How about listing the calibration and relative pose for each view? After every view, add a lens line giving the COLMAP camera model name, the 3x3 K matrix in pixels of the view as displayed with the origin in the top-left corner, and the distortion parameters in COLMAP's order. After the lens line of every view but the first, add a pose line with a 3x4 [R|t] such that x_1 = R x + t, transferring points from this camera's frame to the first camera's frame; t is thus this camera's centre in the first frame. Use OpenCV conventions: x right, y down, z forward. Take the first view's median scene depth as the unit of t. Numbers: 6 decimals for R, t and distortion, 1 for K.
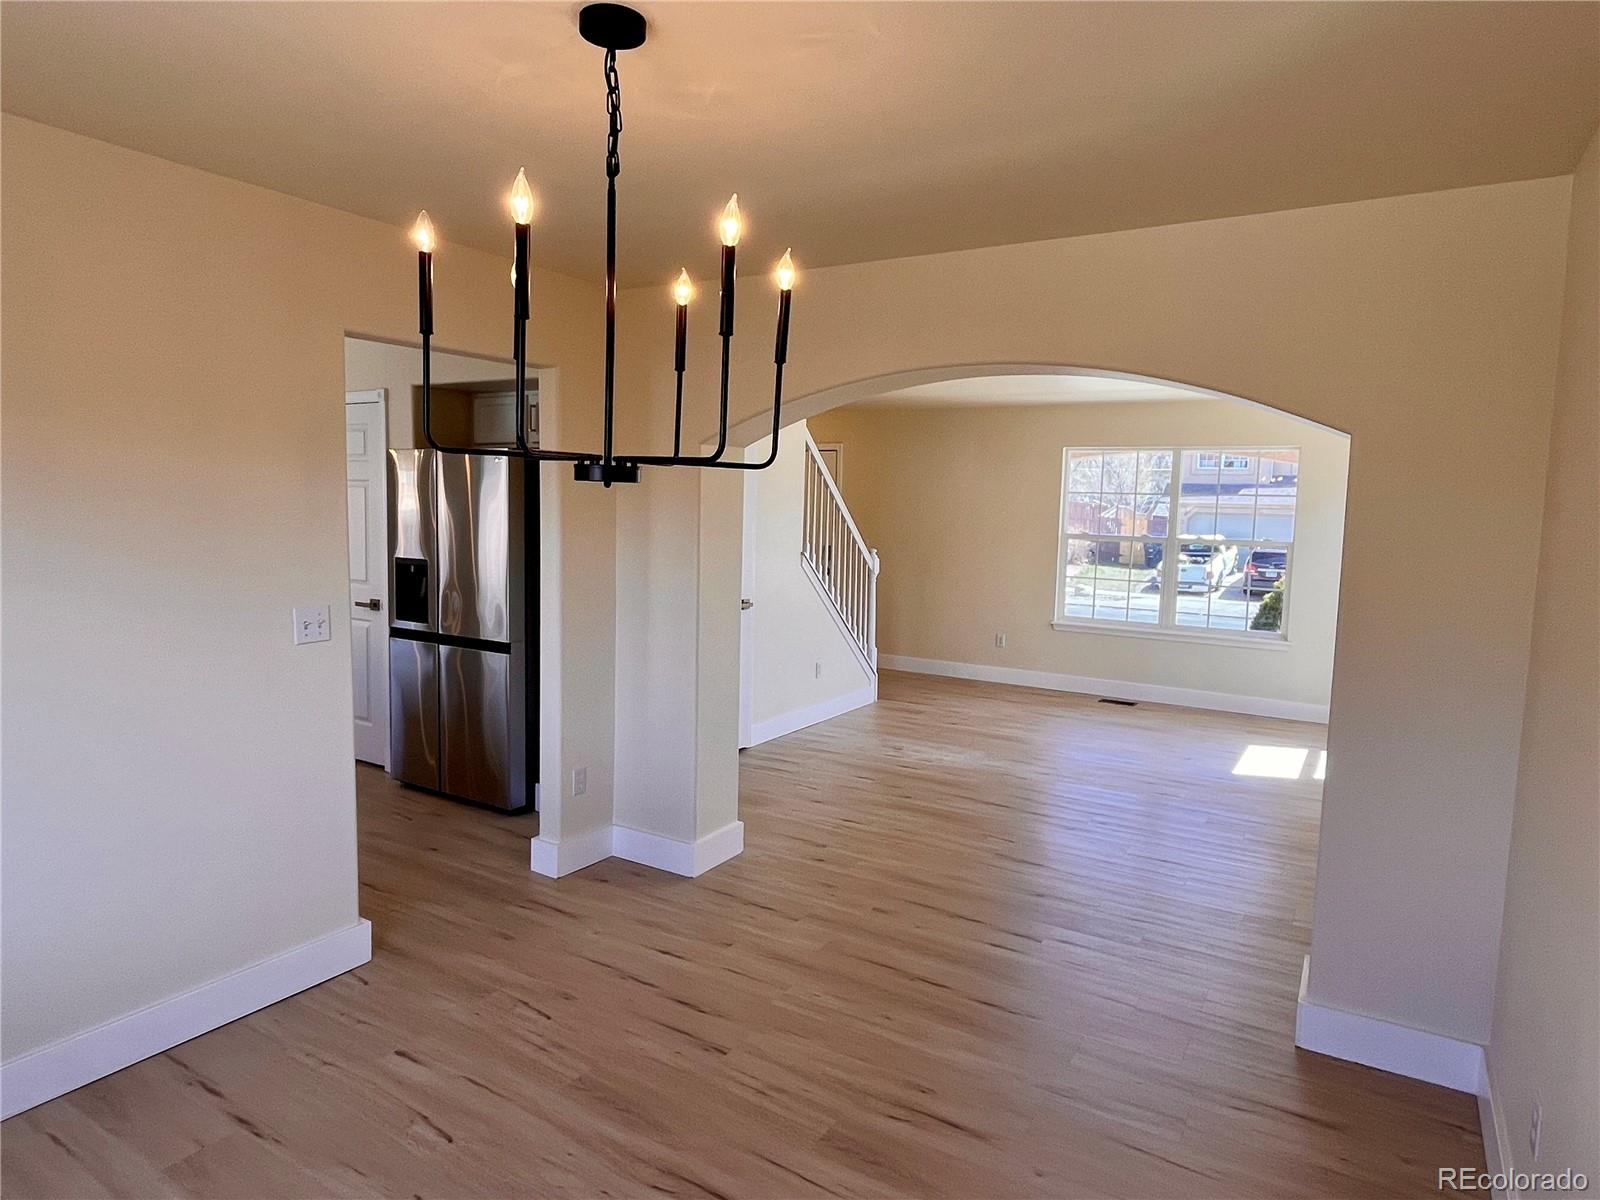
lens RADIAL K [[943.9, 0, 797.3], [0, 943.9, 595.4], [0, 0, 1]] dist [-0.026223, -0.002035]
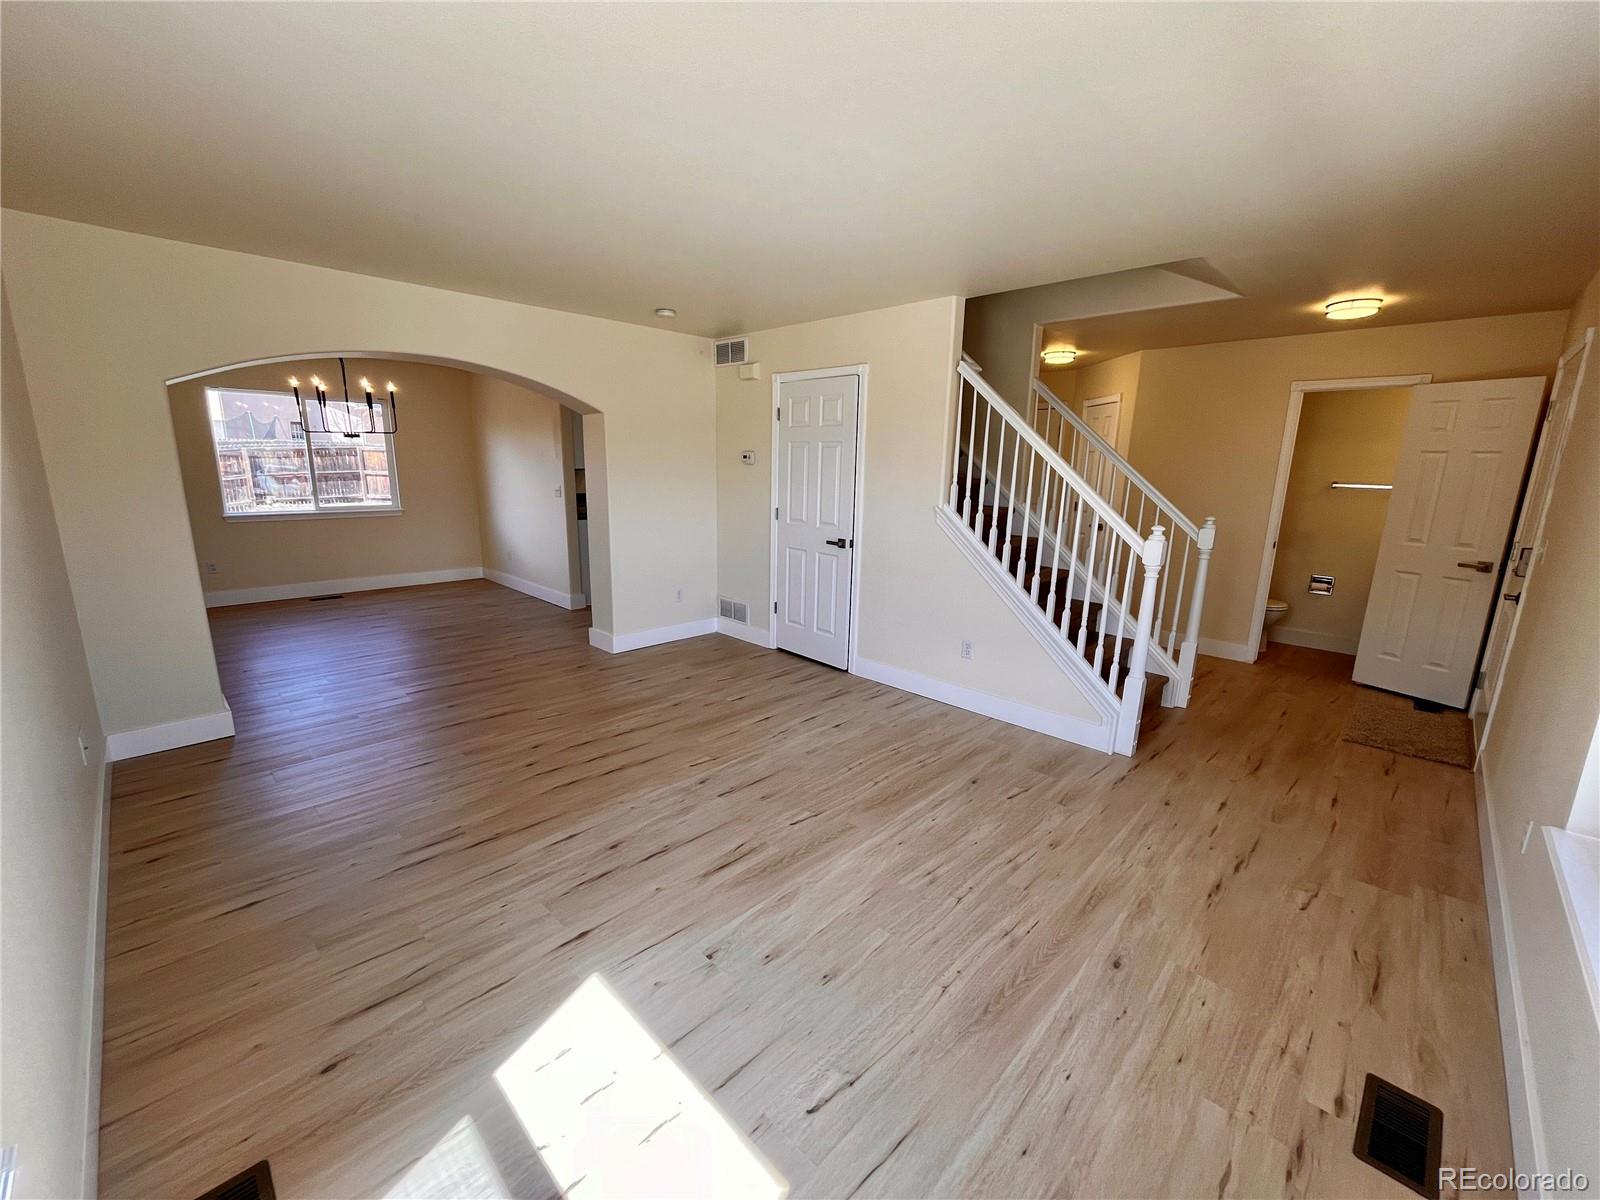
lens RADIAL K [[650.8, 0, 799.8], [0, 650.8, 603.4], [0, 0, 1]] dist [-0.001673, 0.000268]
pose [[-0.213675, 0.185727, -0.959087, 0.988472], [-0.120987, 0.969172, 0.214635, -0.113817], [0.969384, 0.161899, -0.184617, 1.529553]]
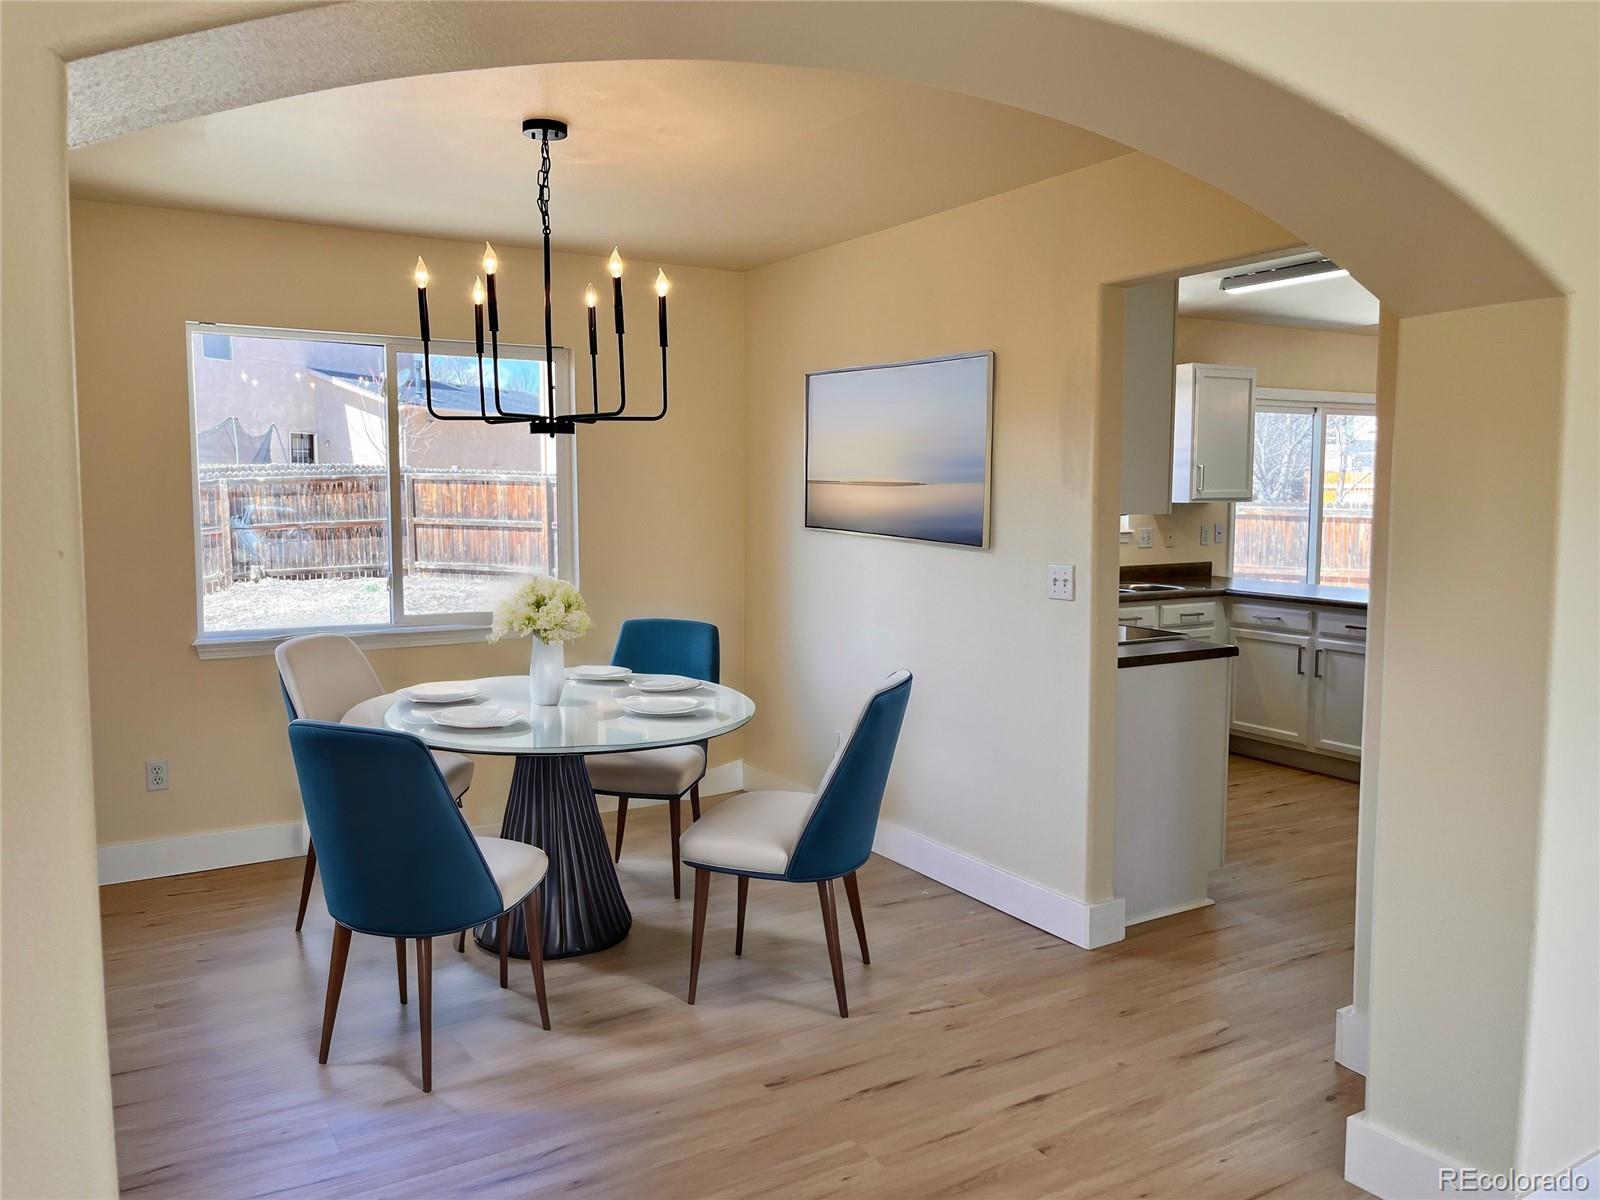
lens RADIAL K [[1208.4, 0, 794.7], [0, 1208.4, 593.5], [0, 0, 1]] dist [0.034267, 0.000055]
pose [[-0.447288, 0.057890, -0.892515, 0.554097], [-0.100951, 0.988258, 0.114692, -0.053753], [0.888675, 0.141400, -0.436192, 0.913144]]
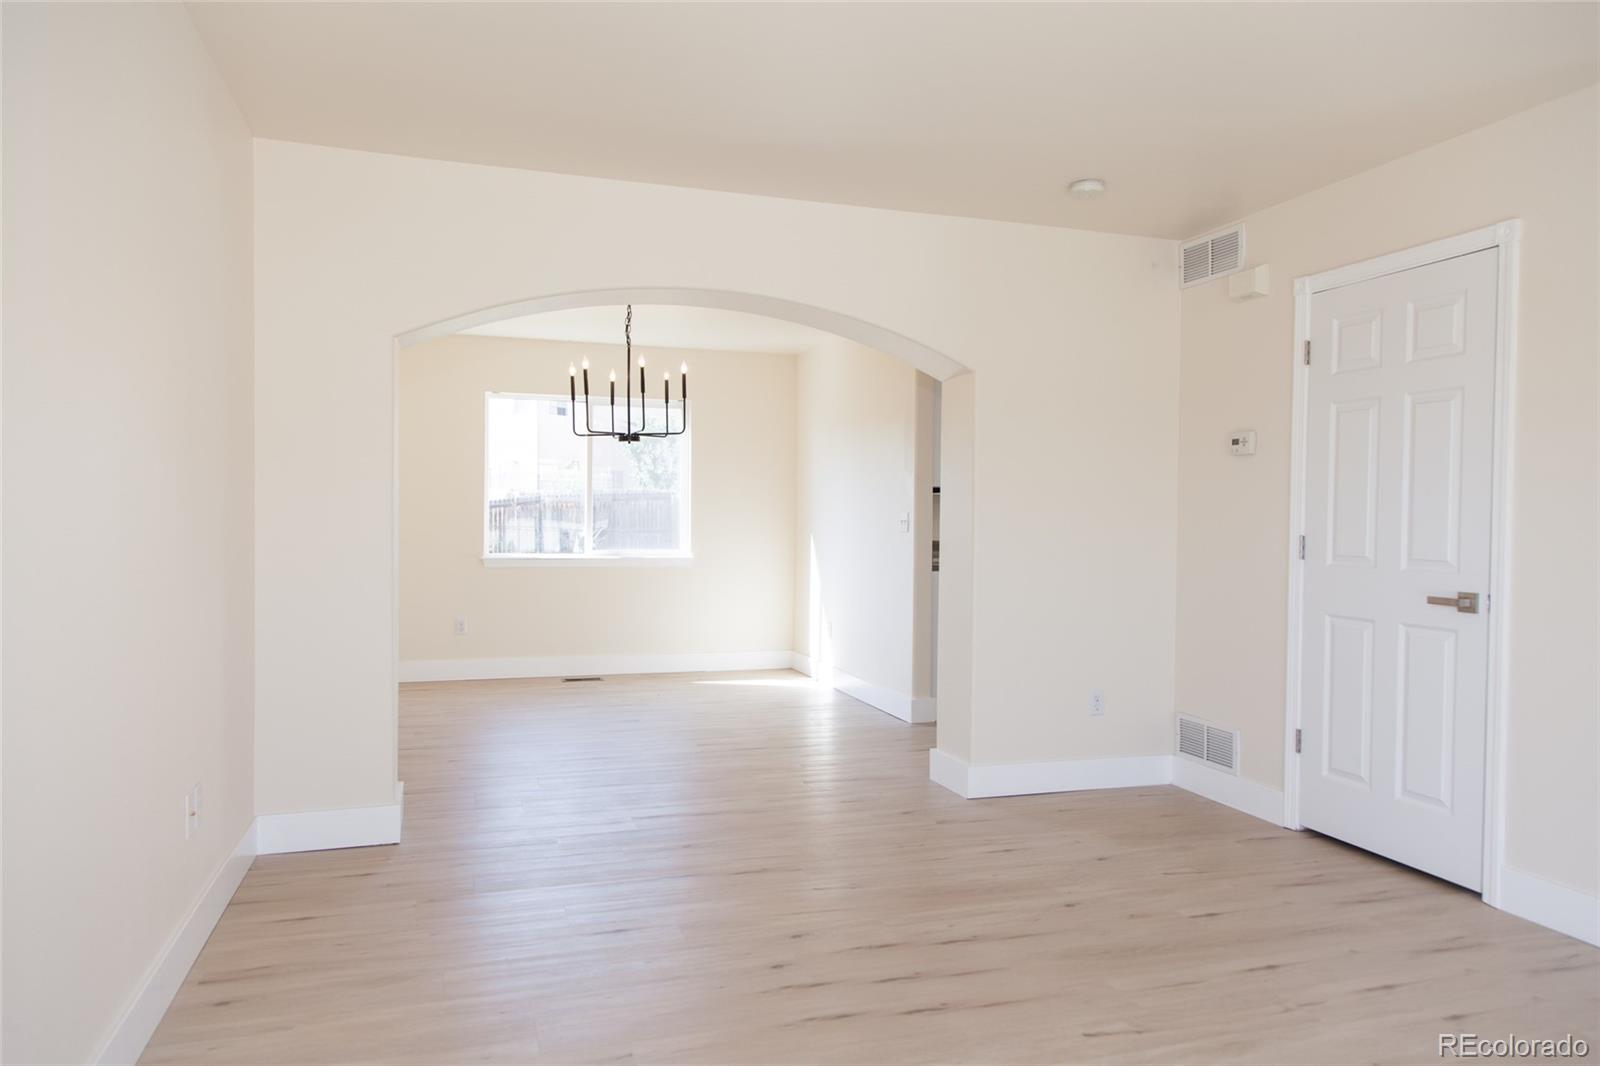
lens RADIAL K [[1076.3, 0, 797.5], [0, 1076.3, 540.3], [0, 0, 1]] dist [0.035066, -0.006251]
pose [[-0.642602, -0.011368, -0.766116, 0.874708], [-0.099705, 0.992629, 0.068901, -0.041024], [0.759685, 0.120662, -0.638999, 1.522474]]
